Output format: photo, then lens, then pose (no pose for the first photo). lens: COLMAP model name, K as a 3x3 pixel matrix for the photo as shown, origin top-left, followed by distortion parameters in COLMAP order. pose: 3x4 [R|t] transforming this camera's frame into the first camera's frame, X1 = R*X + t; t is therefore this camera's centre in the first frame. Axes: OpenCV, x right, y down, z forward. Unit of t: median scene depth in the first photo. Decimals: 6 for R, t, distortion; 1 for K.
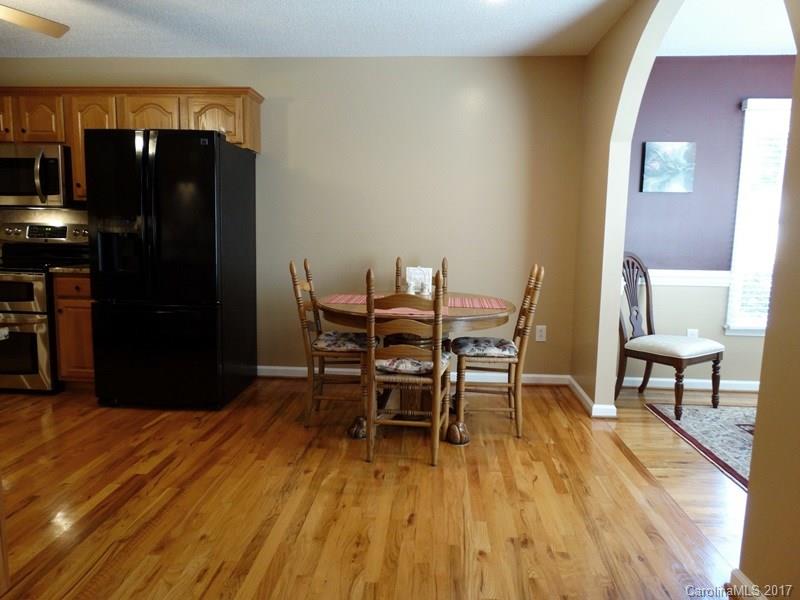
lens RADIAL K [[570.3, 0, 399.3], [0, 570.3, 302.8], [0, 0, 1]] dist [-0.005583, 0.005547]
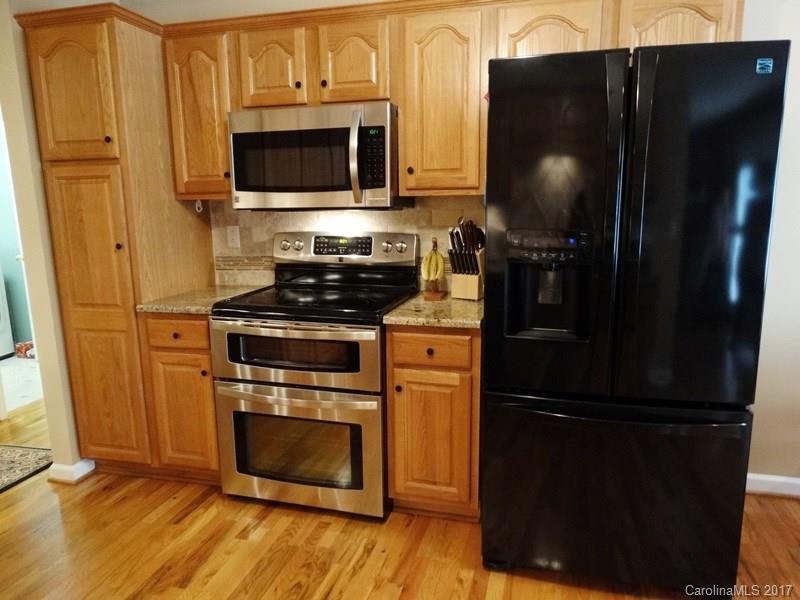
lens RADIAL K [[570.3, 0, 397.4], [0, 570.3, 301.3], [0, 0, 1]] dist [-0.005583, 0.005547]
pose [[0.979835, 0.006708, -0.199694, -0.463871], [0.003217, 0.998777, 0.049338, -0.101126], [0.199781, -0.048986, 0.978615, 0.413856]]
